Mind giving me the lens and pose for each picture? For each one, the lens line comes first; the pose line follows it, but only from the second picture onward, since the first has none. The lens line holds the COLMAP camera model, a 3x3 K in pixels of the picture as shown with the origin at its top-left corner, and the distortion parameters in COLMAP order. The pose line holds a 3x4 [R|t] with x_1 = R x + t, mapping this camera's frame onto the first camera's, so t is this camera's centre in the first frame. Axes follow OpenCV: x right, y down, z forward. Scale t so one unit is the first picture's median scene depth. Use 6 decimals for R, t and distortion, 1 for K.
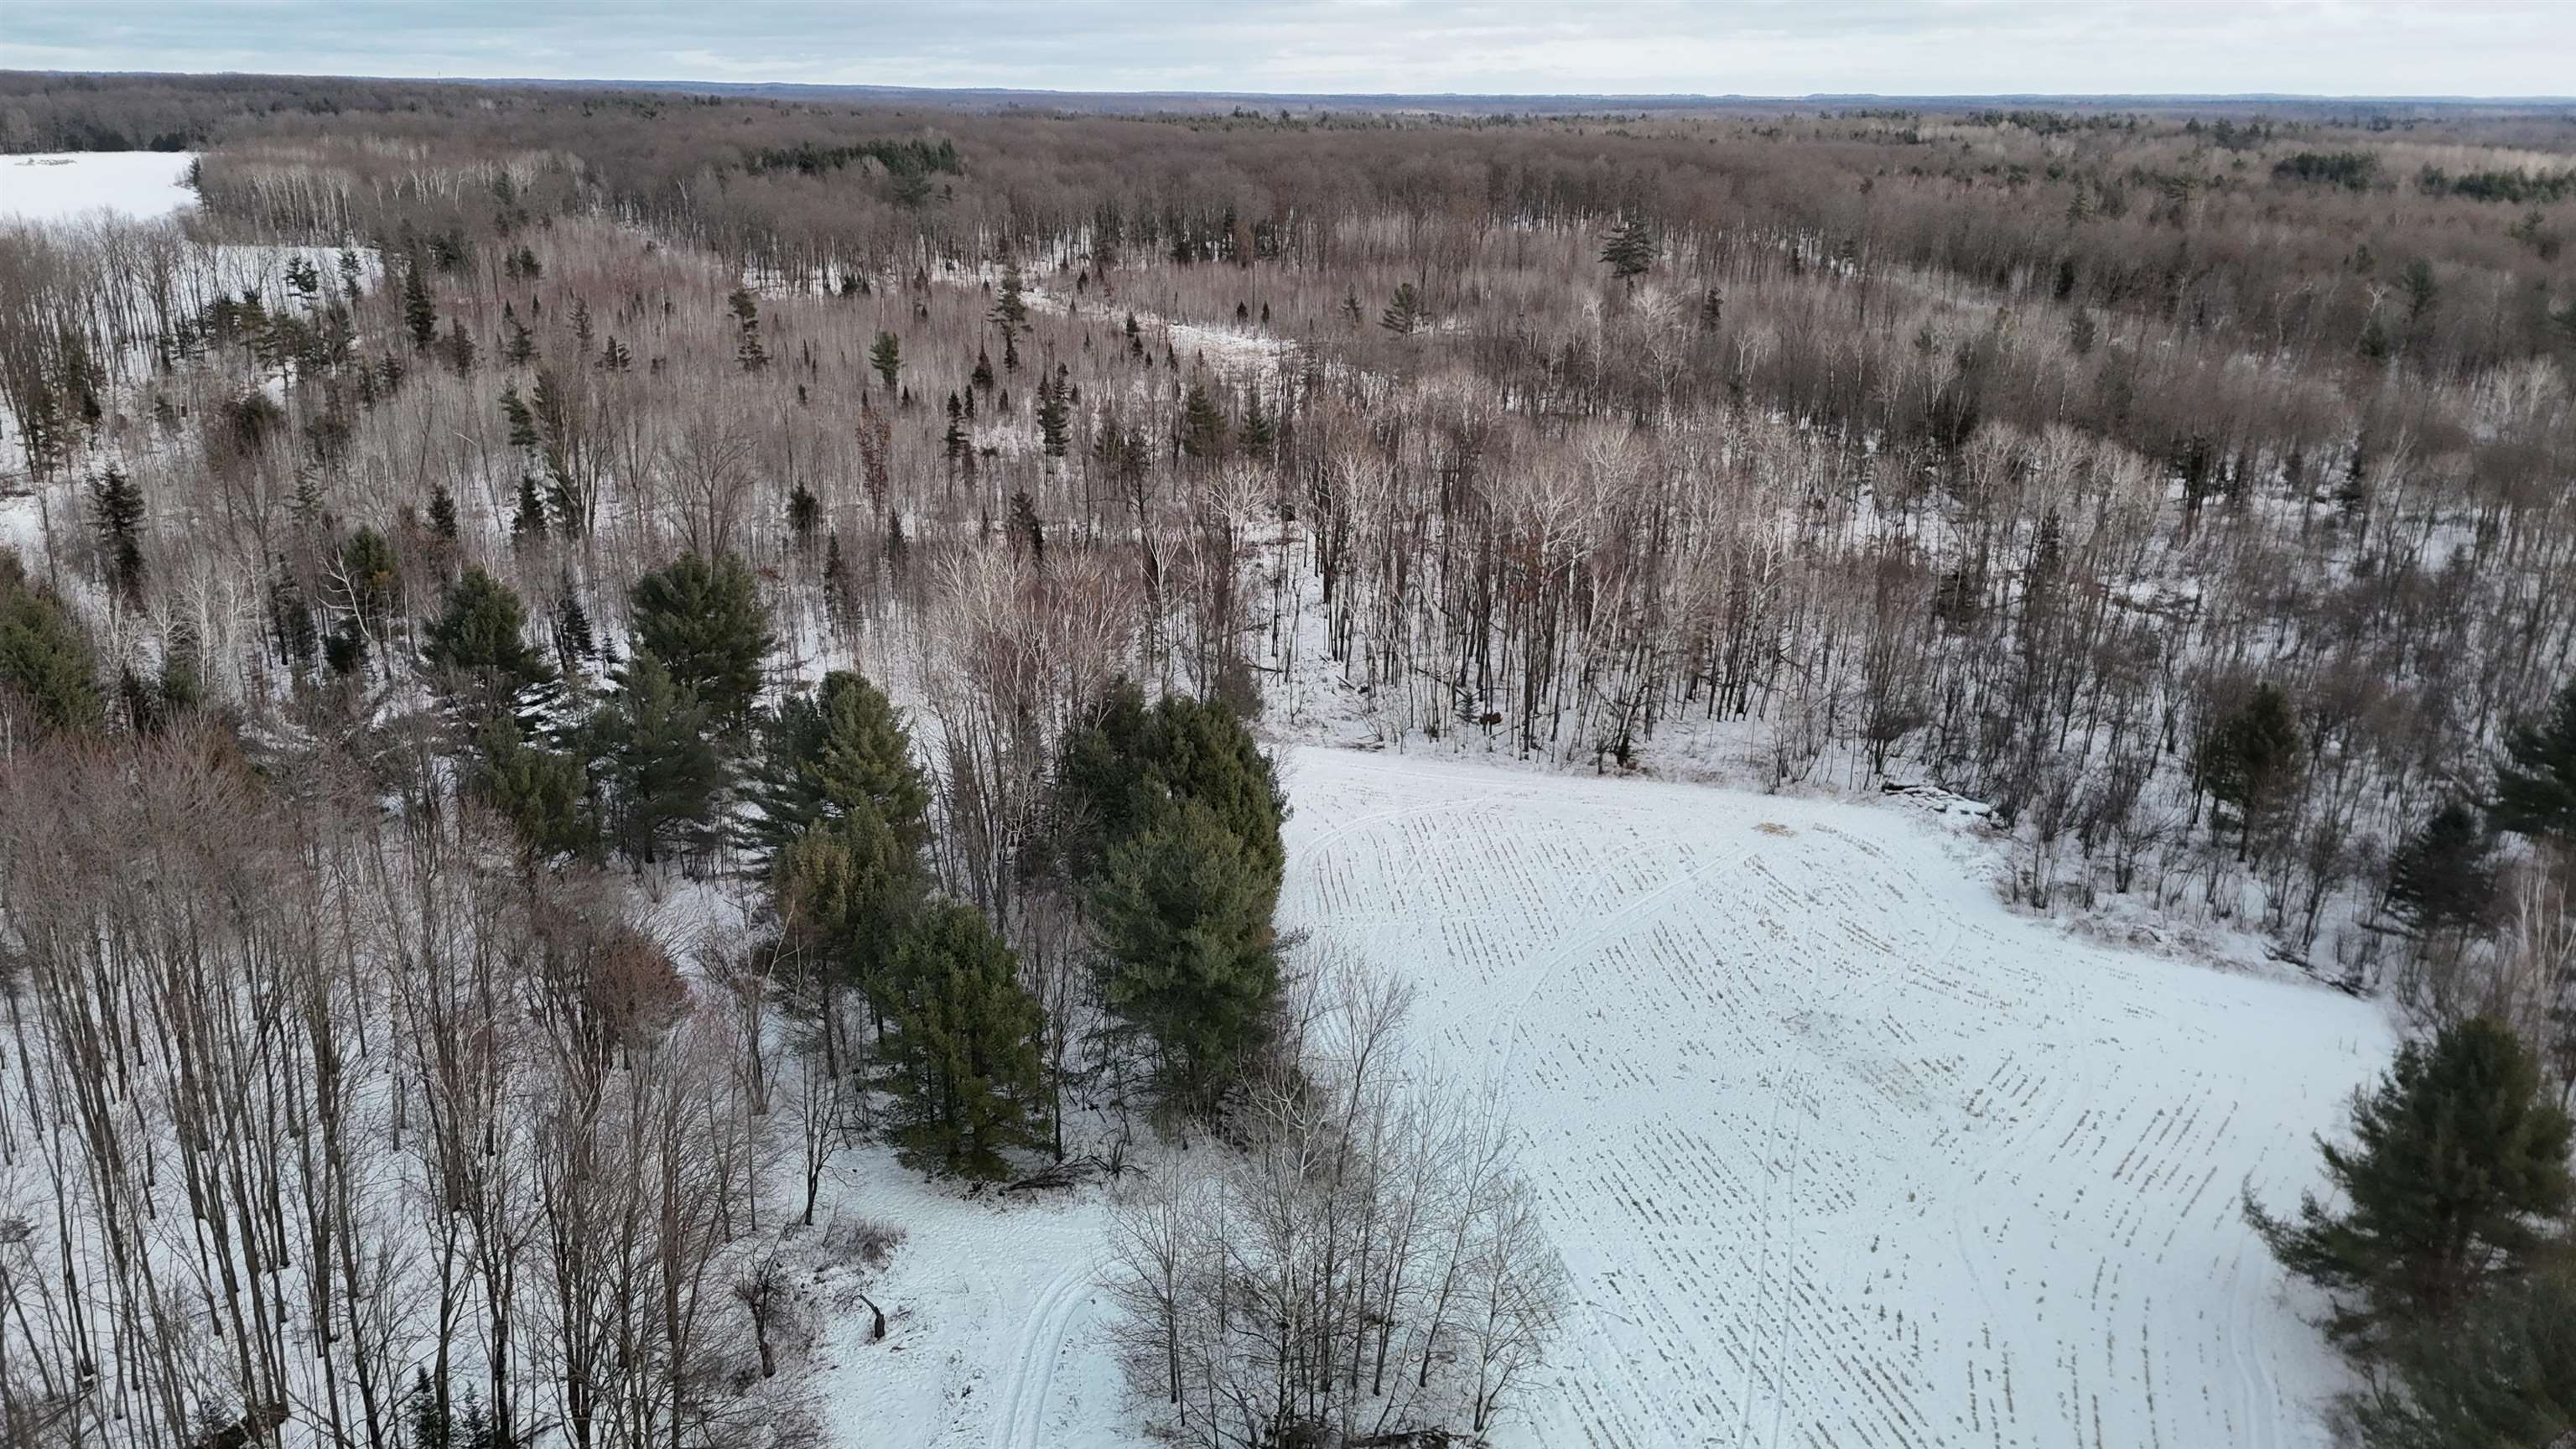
lens RADIAL K [[1812.6, 0, 1280.5], [0, 1812.6, 721.8], [0, 0, 1]] dist [0.083539, -0.091006]
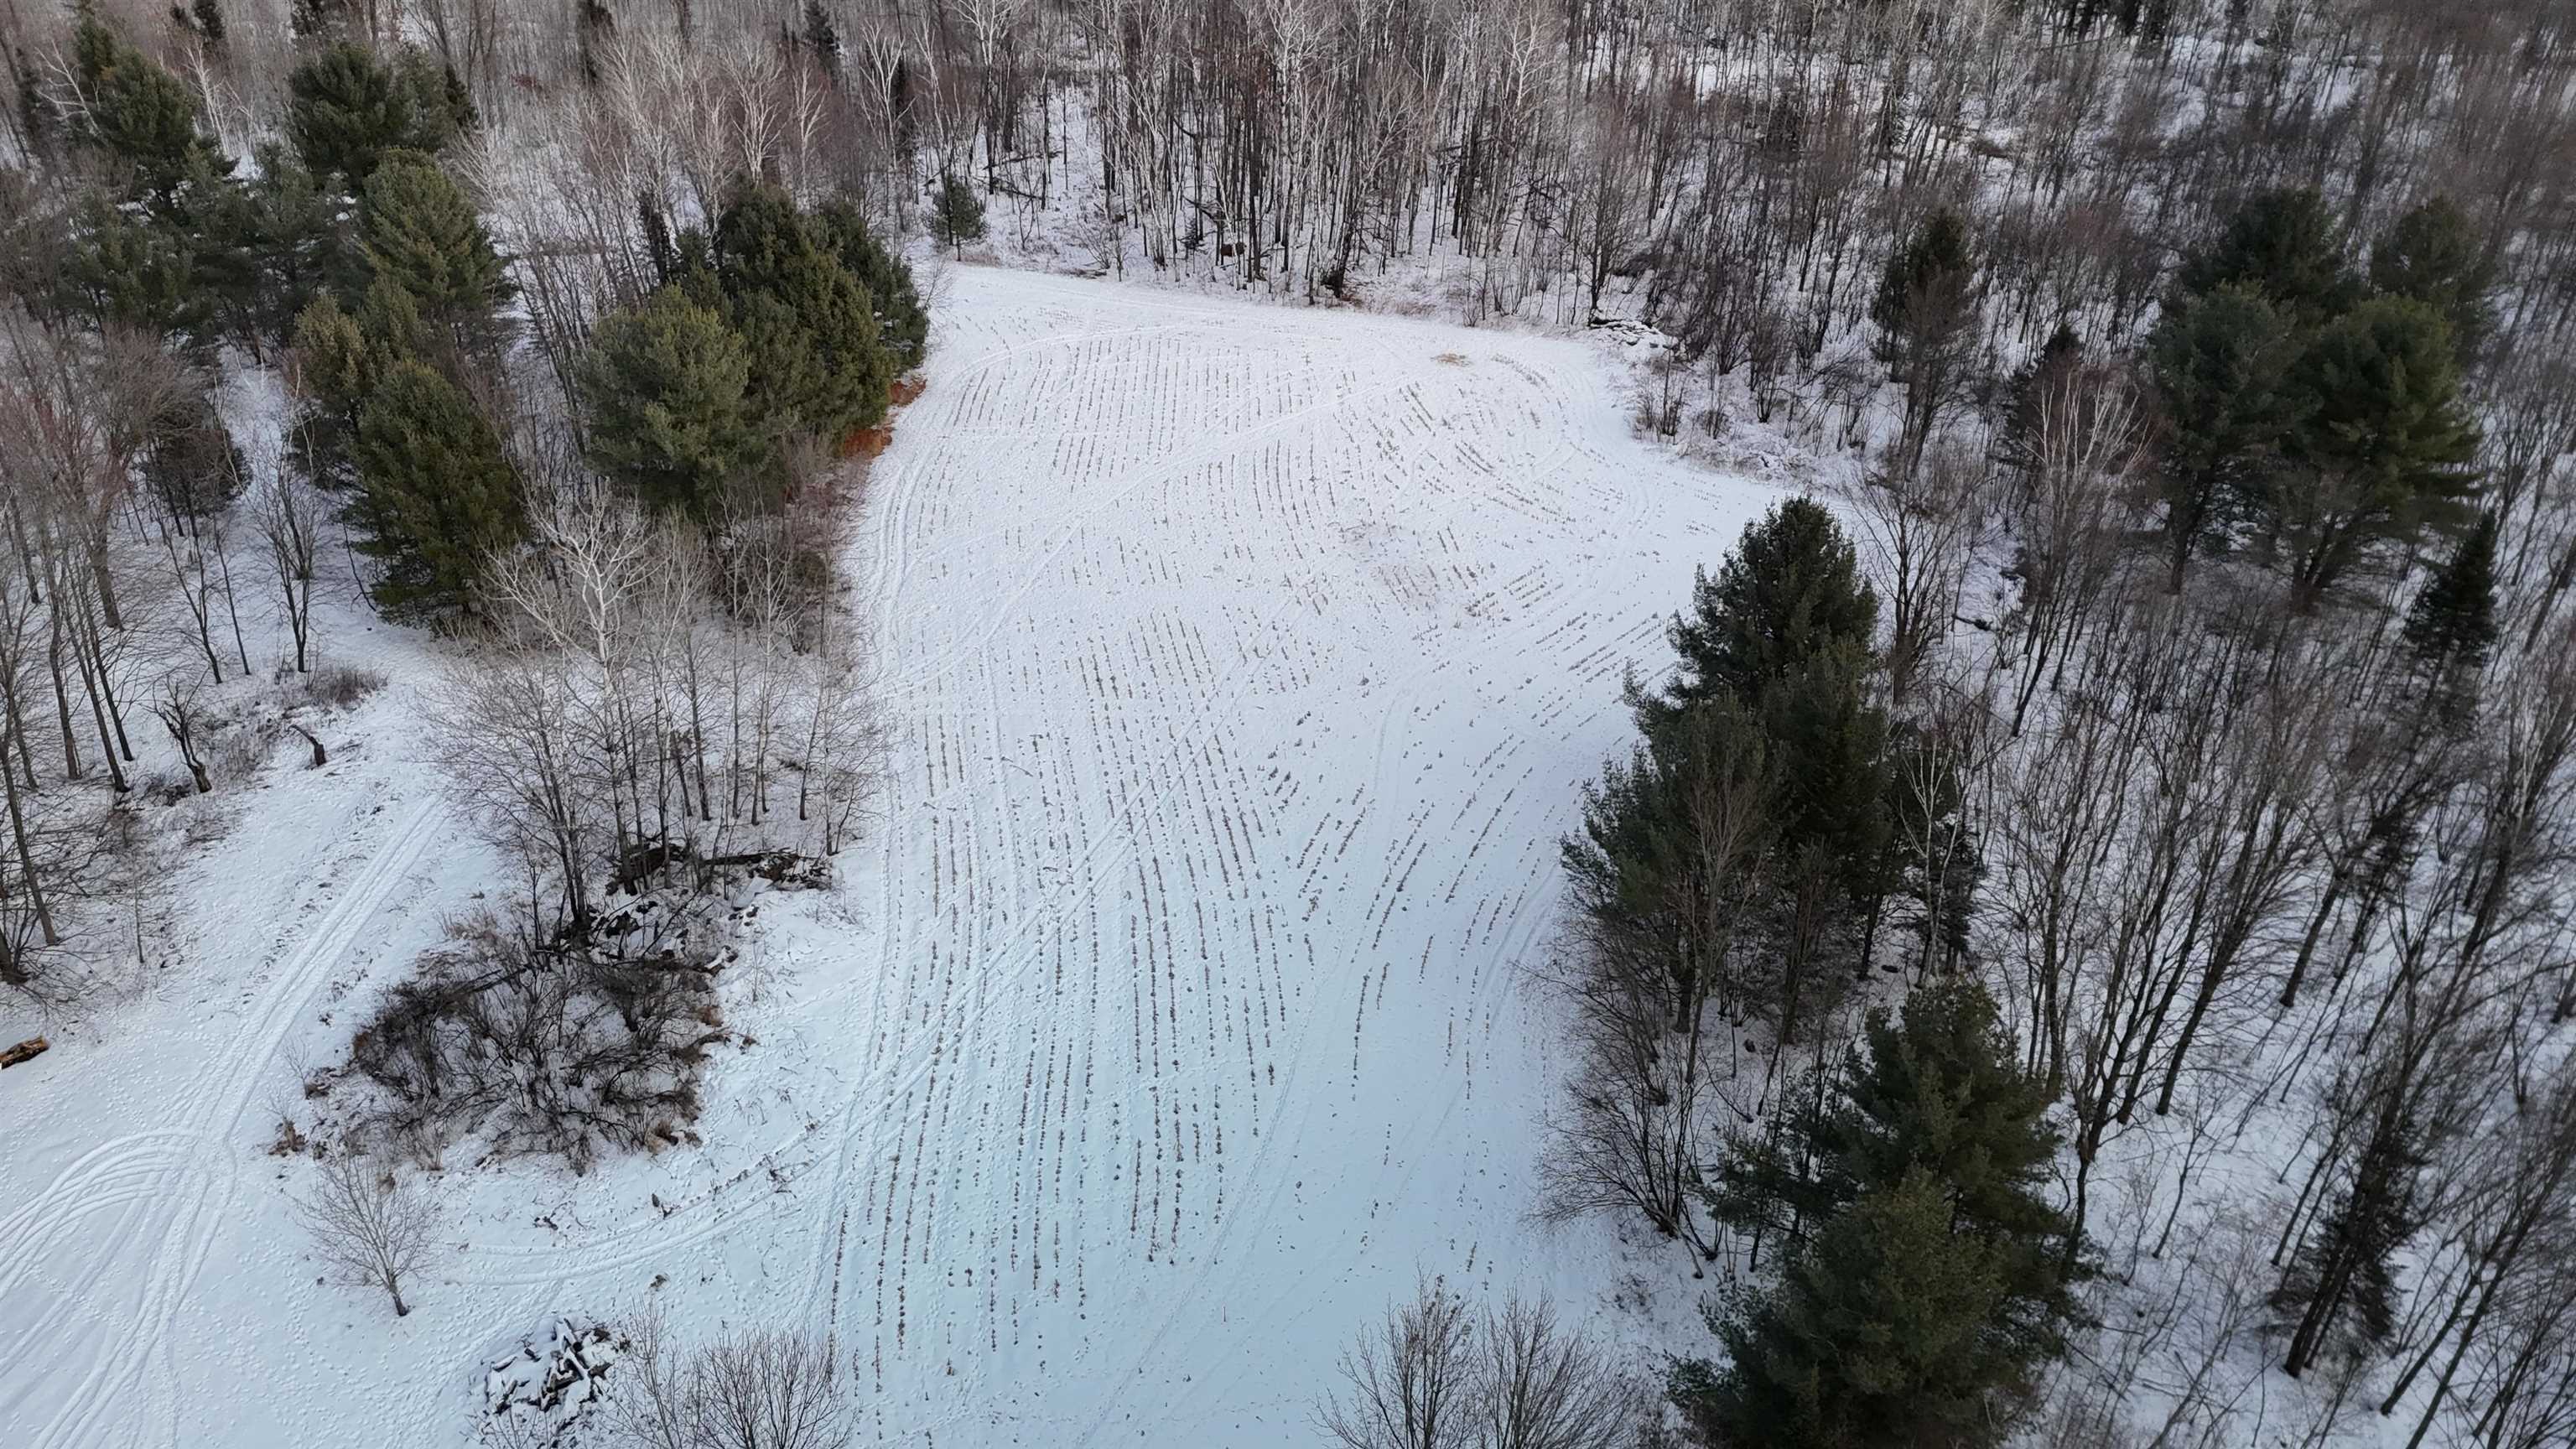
lens RADIAL K [[1812.6, 0, 1280.5], [0, 1812.6, 721.8], [0, 0, 1]] dist [0.083539, -0.091006]
pose [[0.998709, 0.028980, -0.041721, 0.261277], [-0.019112, 0.975319, 0.219973, 0.041184], [0.047066, -0.218892, 0.974613, -0.017535]]
